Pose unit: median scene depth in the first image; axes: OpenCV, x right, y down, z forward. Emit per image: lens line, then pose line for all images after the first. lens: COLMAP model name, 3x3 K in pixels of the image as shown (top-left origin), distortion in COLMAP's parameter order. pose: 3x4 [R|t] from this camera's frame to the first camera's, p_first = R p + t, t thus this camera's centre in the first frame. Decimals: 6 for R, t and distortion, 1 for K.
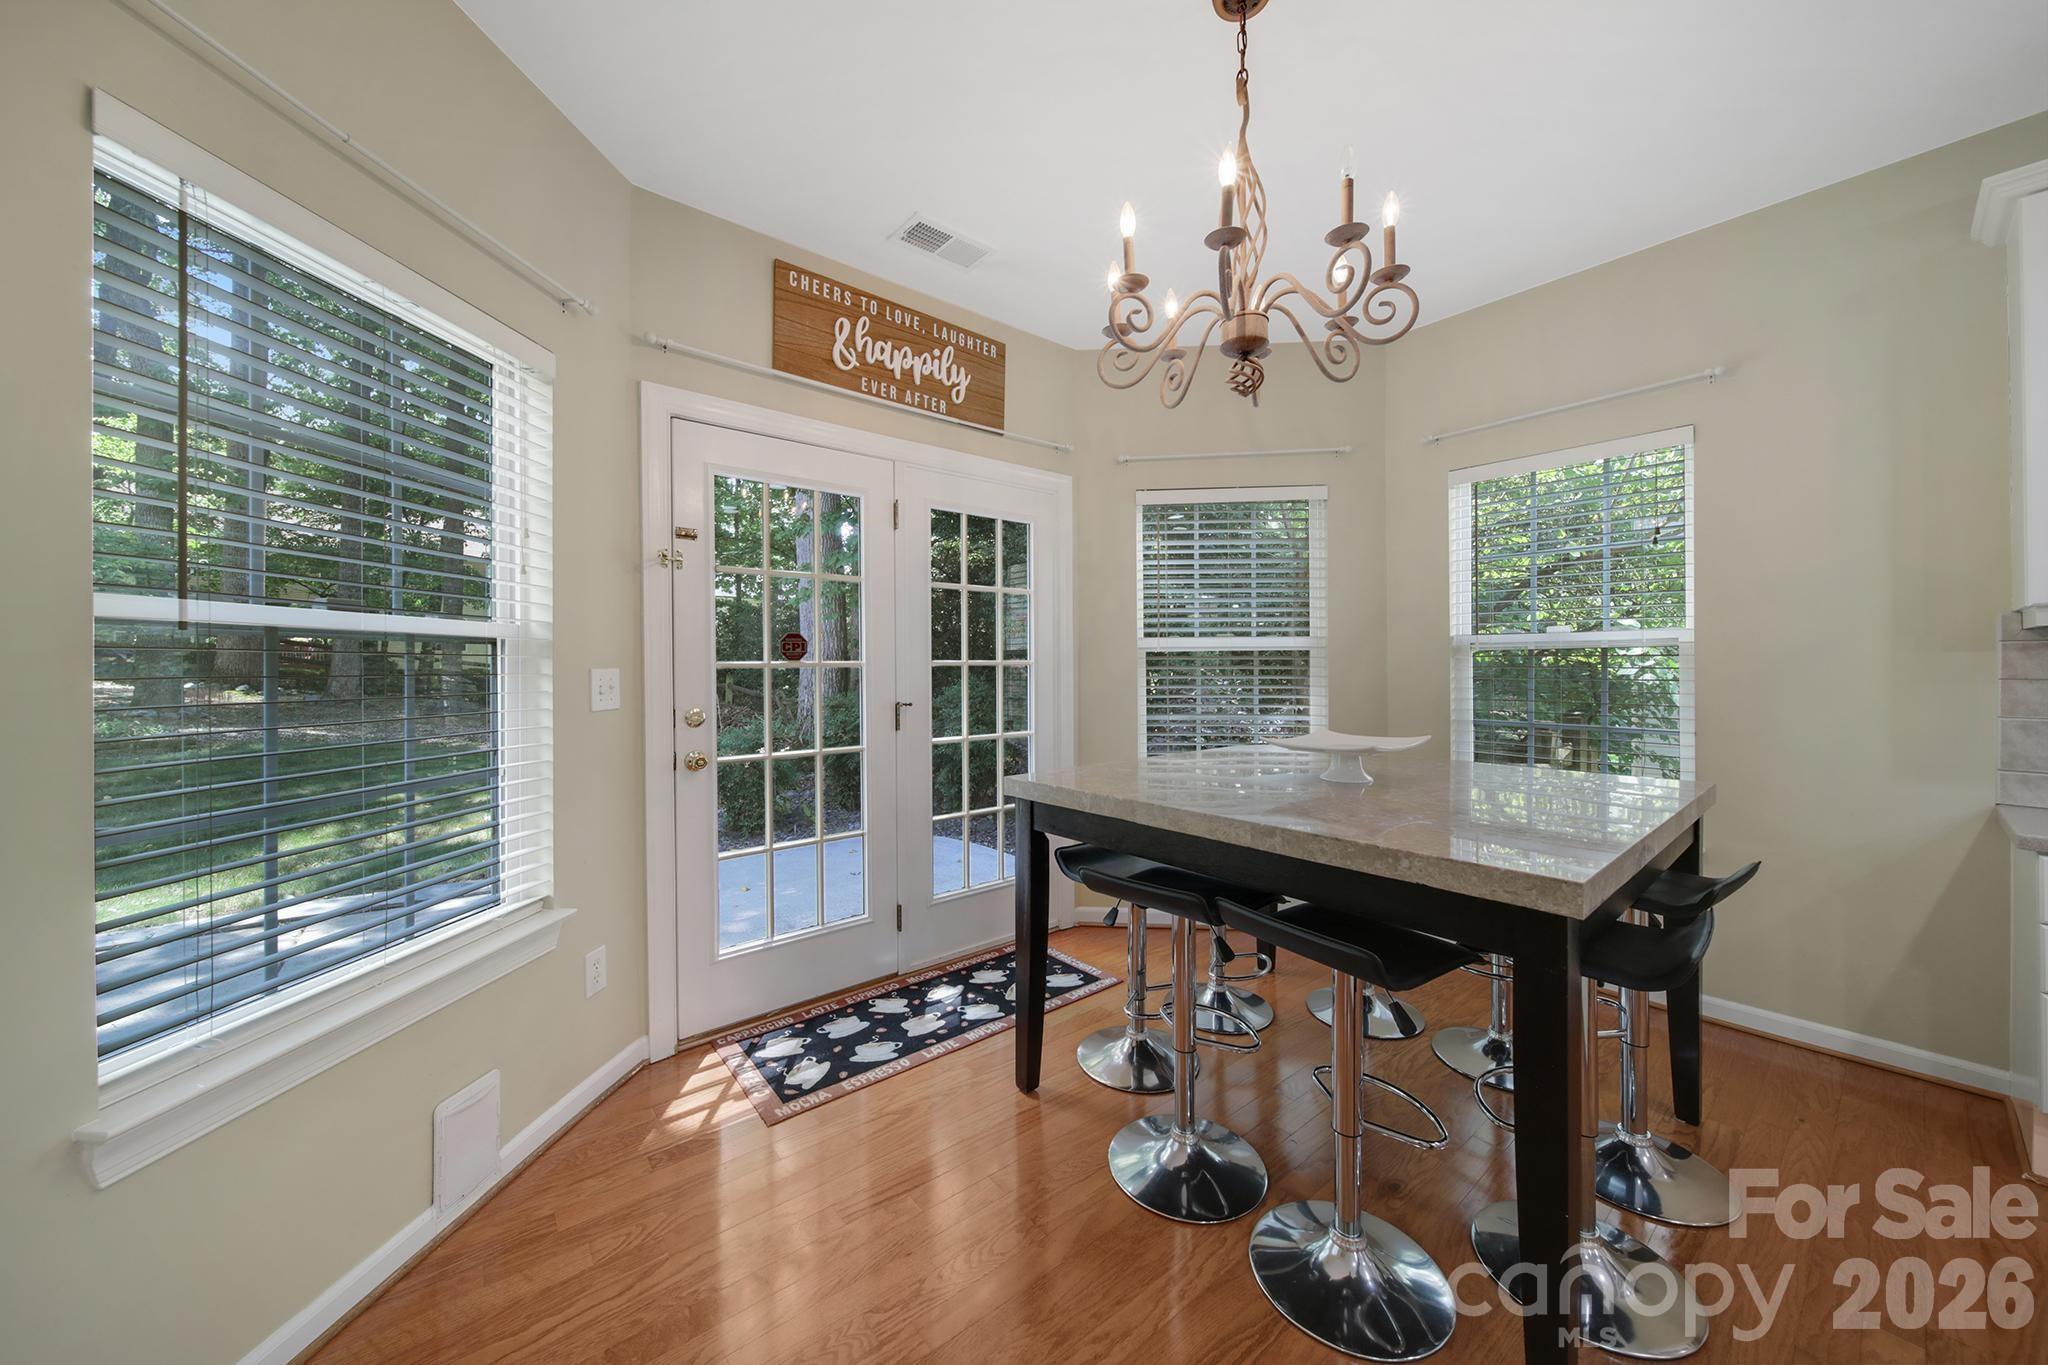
lens RADIAL K [[716.2, 0, 1025.5], [0, 716.2, 668.7], [0, 0, 1]] dist [-0.003320, -0.000965]
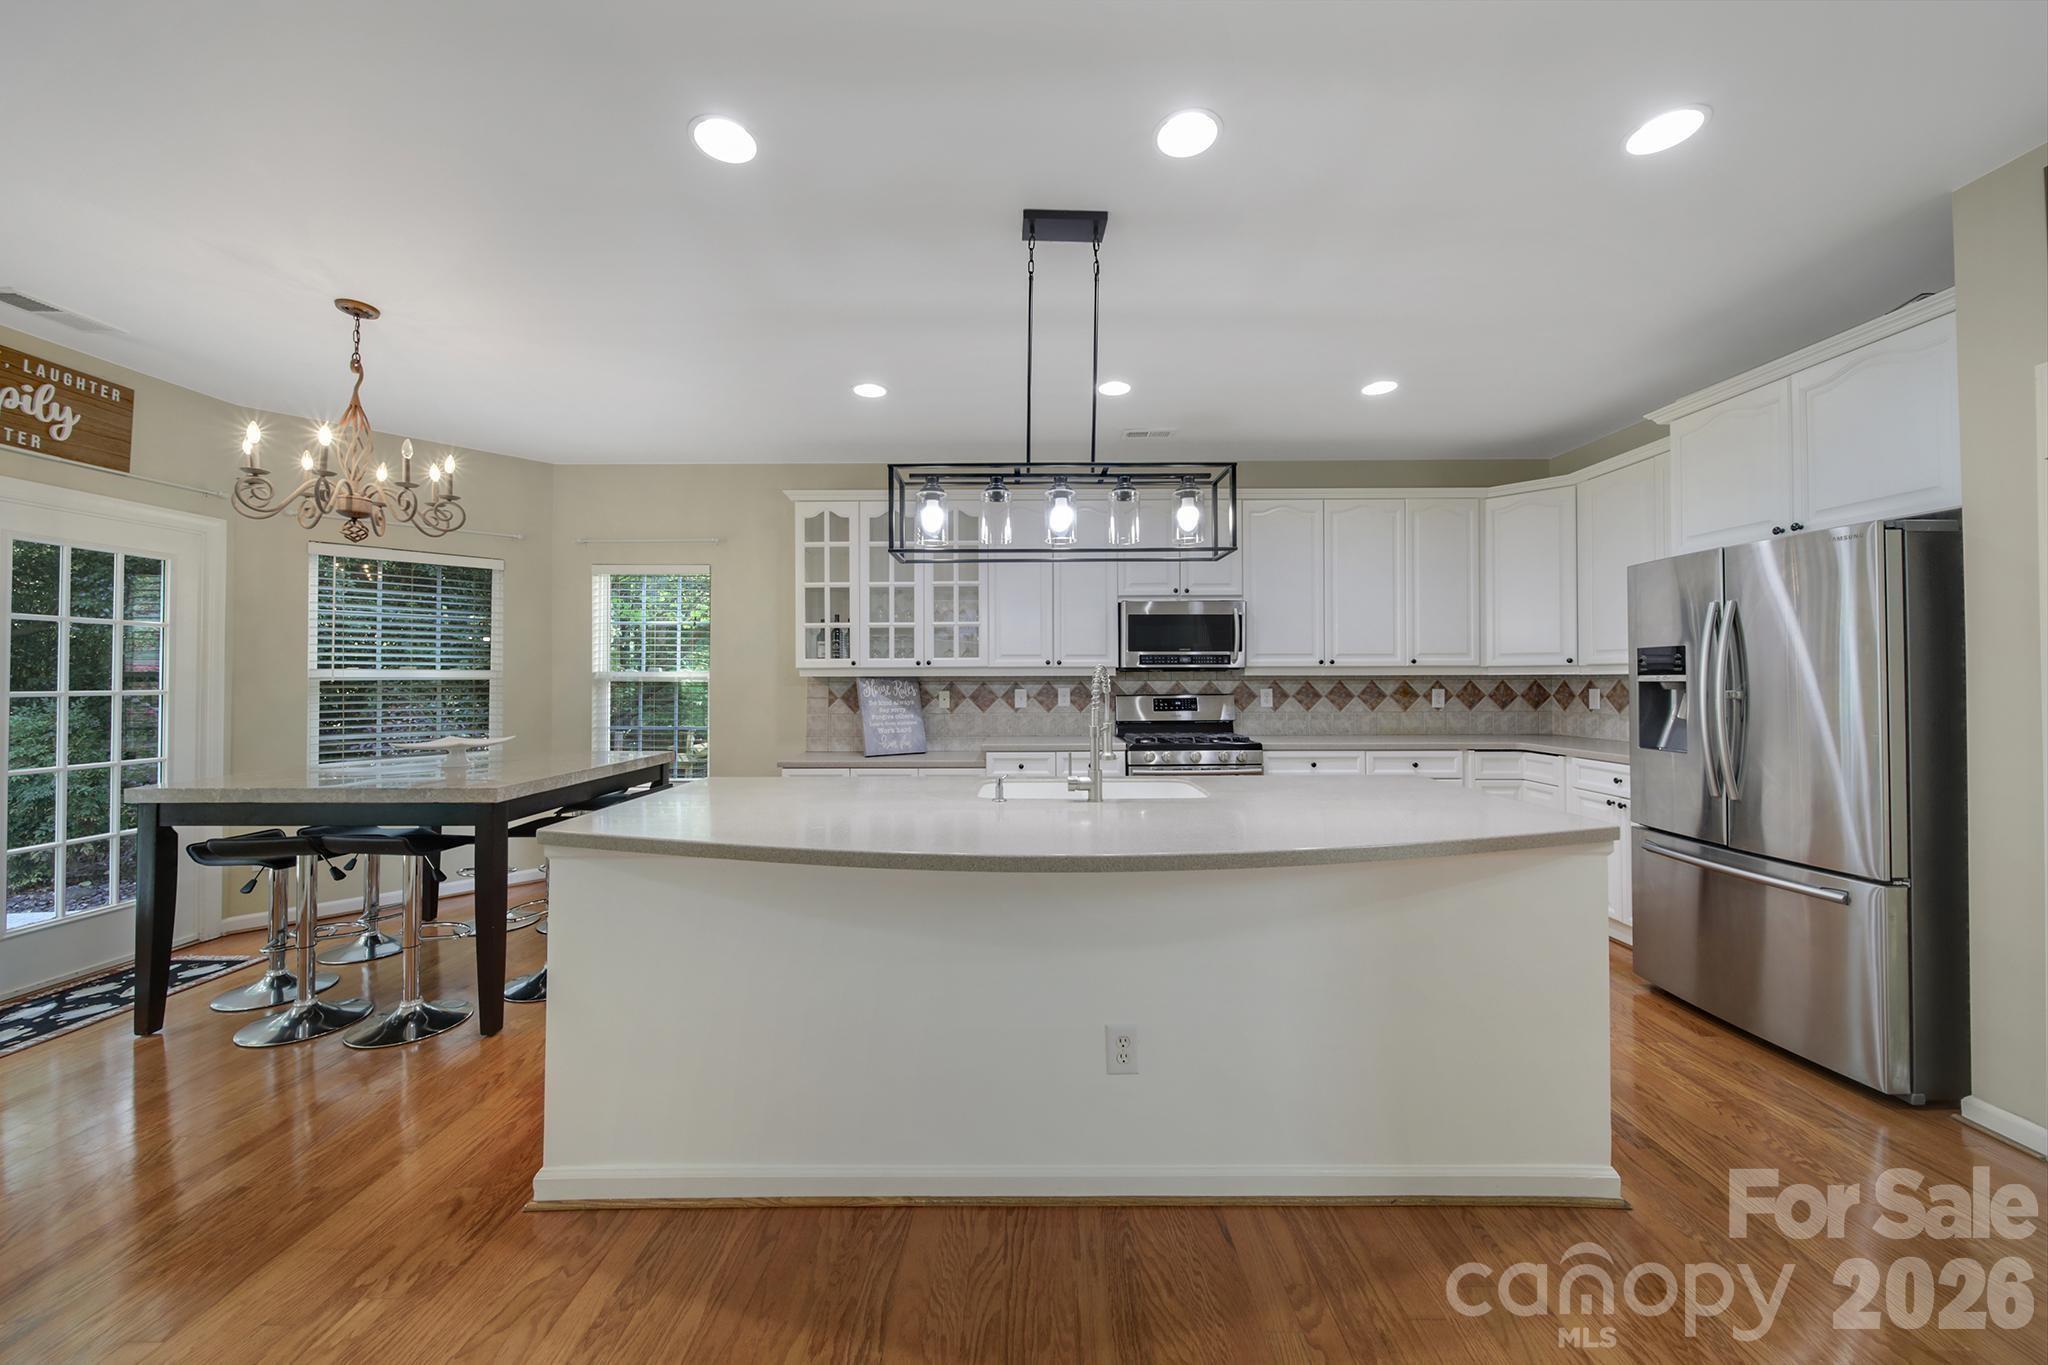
lens RADIAL K [[716.2, 0, 1034.9], [0, 716.2, 669.5], [0, 0, 1]] dist [-0.003320, -0.000965]
pose [[0.636100, 0.015342, 0.771454, 0.015797], [0.001469, 0.999776, -0.021095, -0.017961], [-0.771605, 0.014552, 0.635936, -0.700628]]
